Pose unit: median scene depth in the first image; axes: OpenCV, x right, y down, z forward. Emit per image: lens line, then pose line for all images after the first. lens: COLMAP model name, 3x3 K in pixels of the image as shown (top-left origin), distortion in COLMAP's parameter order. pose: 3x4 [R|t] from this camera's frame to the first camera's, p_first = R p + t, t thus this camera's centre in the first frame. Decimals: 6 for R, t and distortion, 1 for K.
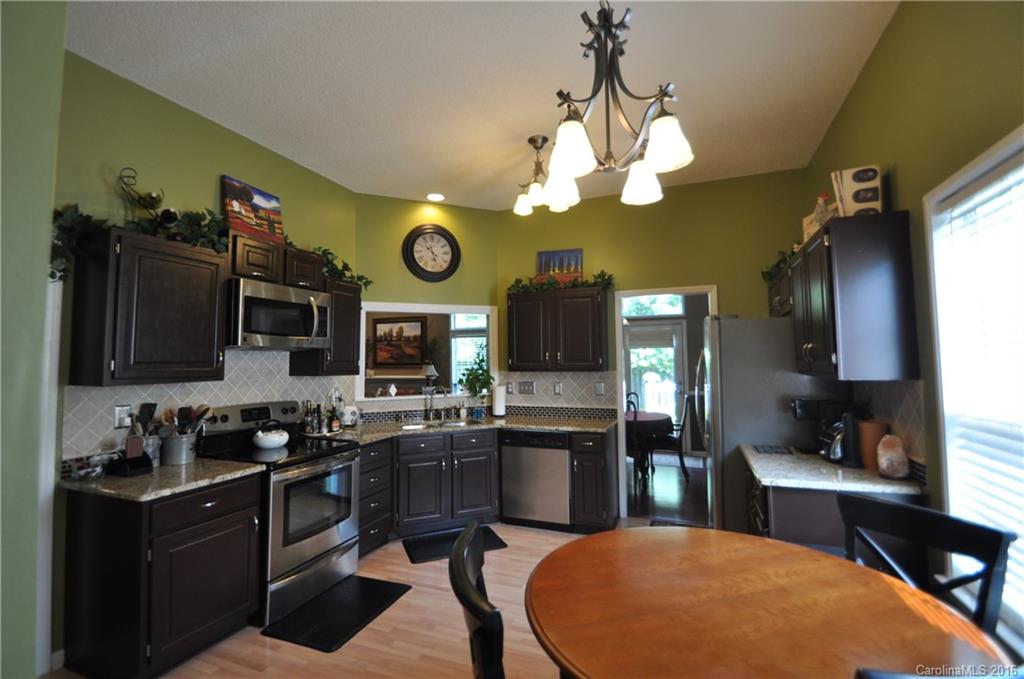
lens RADIAL K [[466.5, 0, 511.4], [0, 466.5, 331.3], [0, 0, 1]] dist [-0.017541, -0.000506]
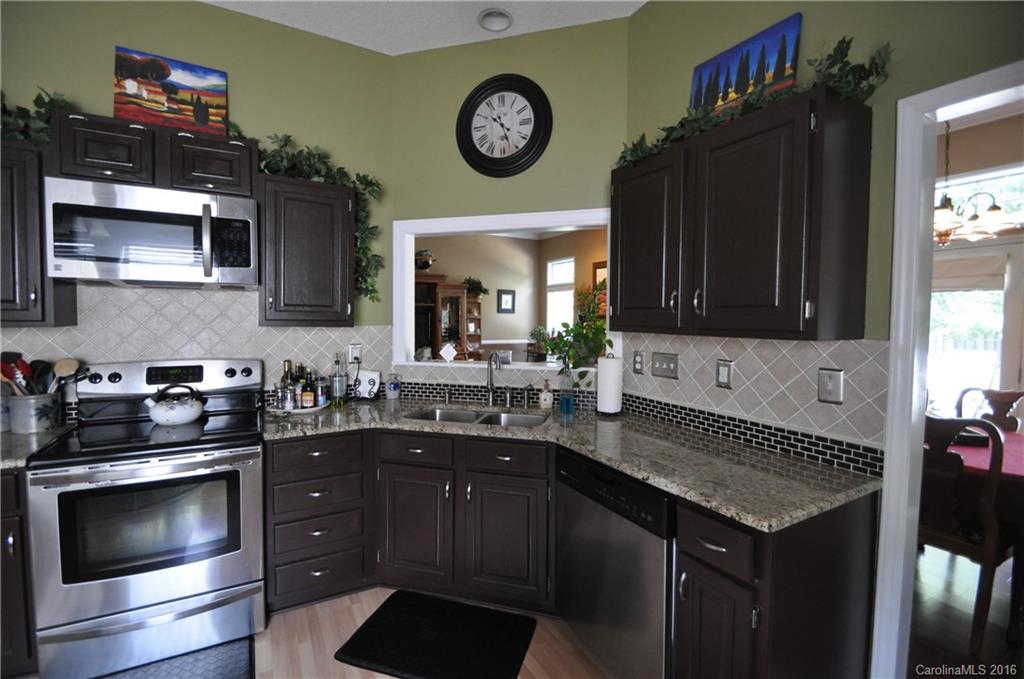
lens RADIAL K [[445.1, 0, 506.2], [0, 445.1, 335.6], [0, 0, 1]] dist [0.010168, -0.014403]
pose [[0.767128, 0.044571, -0.639944, 0.210383], [0.024076, 0.994880, 0.098153, 0.040979], [0.641042, -0.090703, 0.762127, 0.553602]]
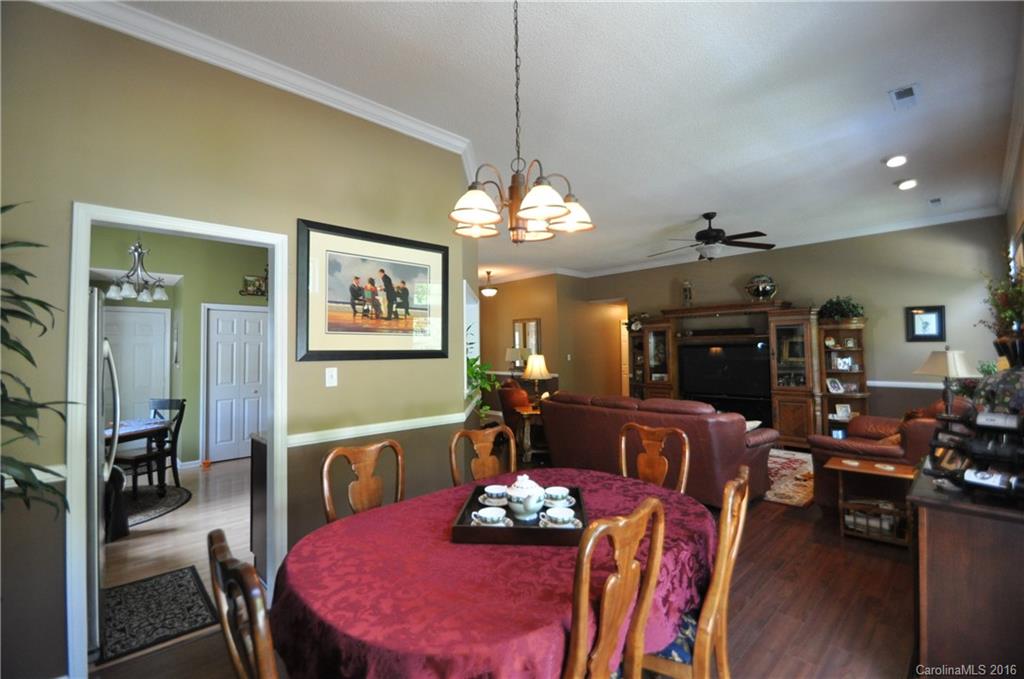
lens RADIAL K [[445.1, 0, 505.4], [0, 445.1, 337.1], [0, 0, 1]] dist [0.010168, -0.014403]
pose [[-0.429721, -0.010501, -0.902901, 0.607095], [0.074720, 0.996089, -0.047147, 0.090027], [0.899865, -0.087725, -0.427256, 1.474582]]
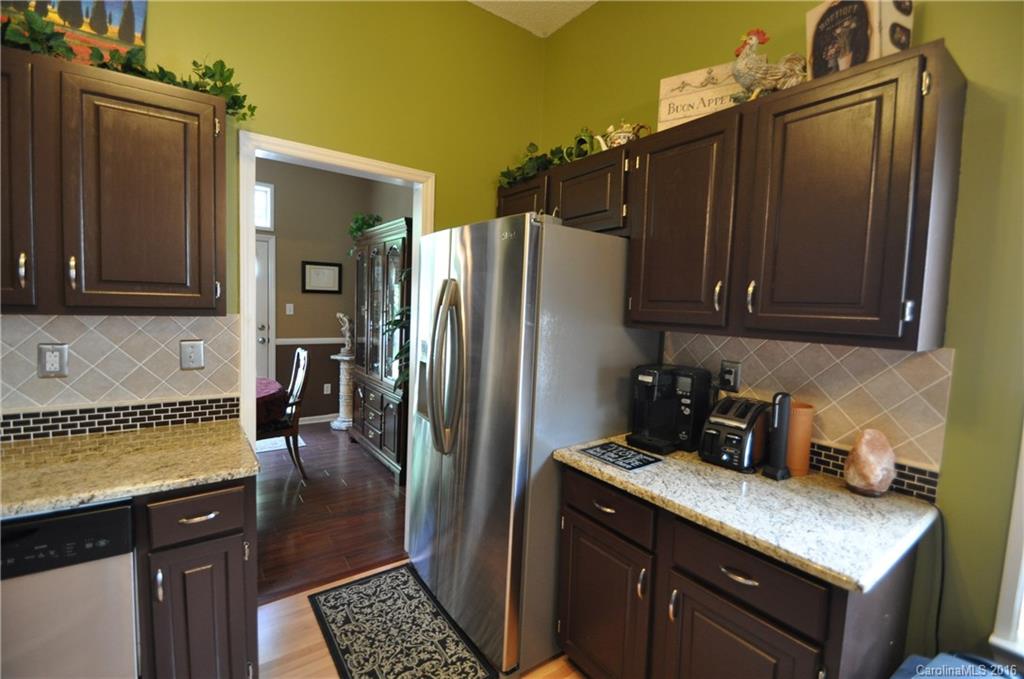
lens RADIAL K [[445.1, 0, 508.4], [0, 445.1, 335.0], [0, 0, 1]] dist [0.010168, -0.014403]
pose [[0.543267, -0.027652, 0.839105, 0.005055], [-0.095255, 0.990974, 0.094328, 0.038676], [-0.834139, -0.131174, 0.535729, 0.532534]]
